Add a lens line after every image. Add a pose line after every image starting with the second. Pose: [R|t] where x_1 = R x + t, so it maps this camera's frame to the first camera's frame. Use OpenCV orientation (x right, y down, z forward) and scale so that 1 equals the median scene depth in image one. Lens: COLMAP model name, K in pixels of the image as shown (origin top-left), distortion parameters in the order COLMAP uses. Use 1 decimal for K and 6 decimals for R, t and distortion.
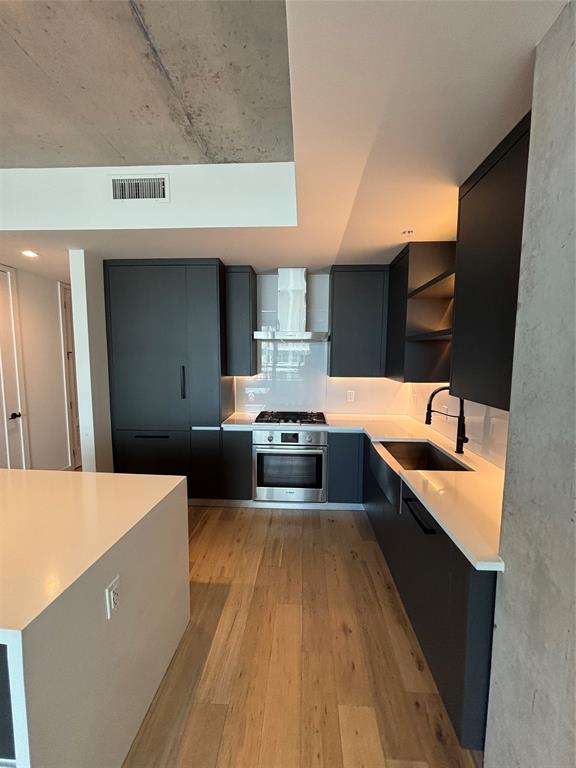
lens RADIAL K [[310.4, 0, 288.1], [0, 310.4, 384.4], [0, 0, 1]] dist [0.009283, -0.000953]
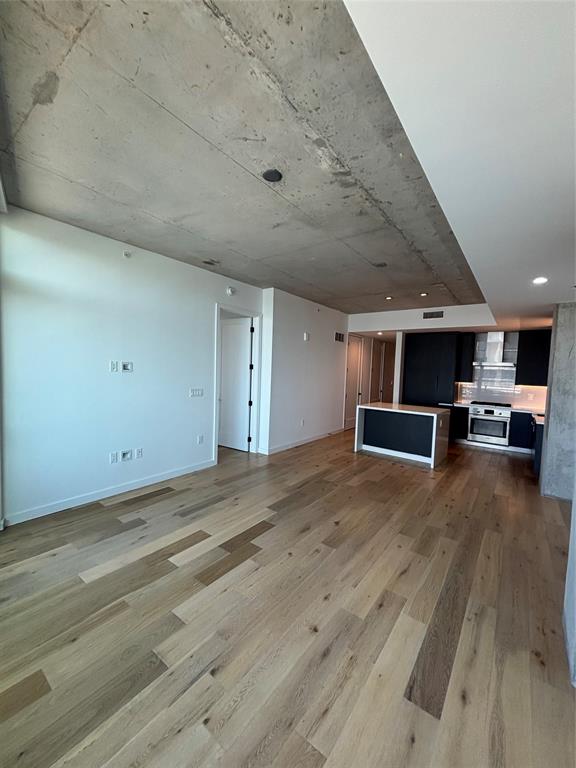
lens RADIAL K [[310.4, 0, 290.5], [0, 310.4, 383.4], [0, 0, 1]] dist [0.009283, -0.000953]
pose [[0.835524, 0.054152, -0.546780, 0.024765], [-0.083316, 0.996111, -0.028662, 0.146393], [0.543101, 0.069503, 0.836786, -1.519135]]
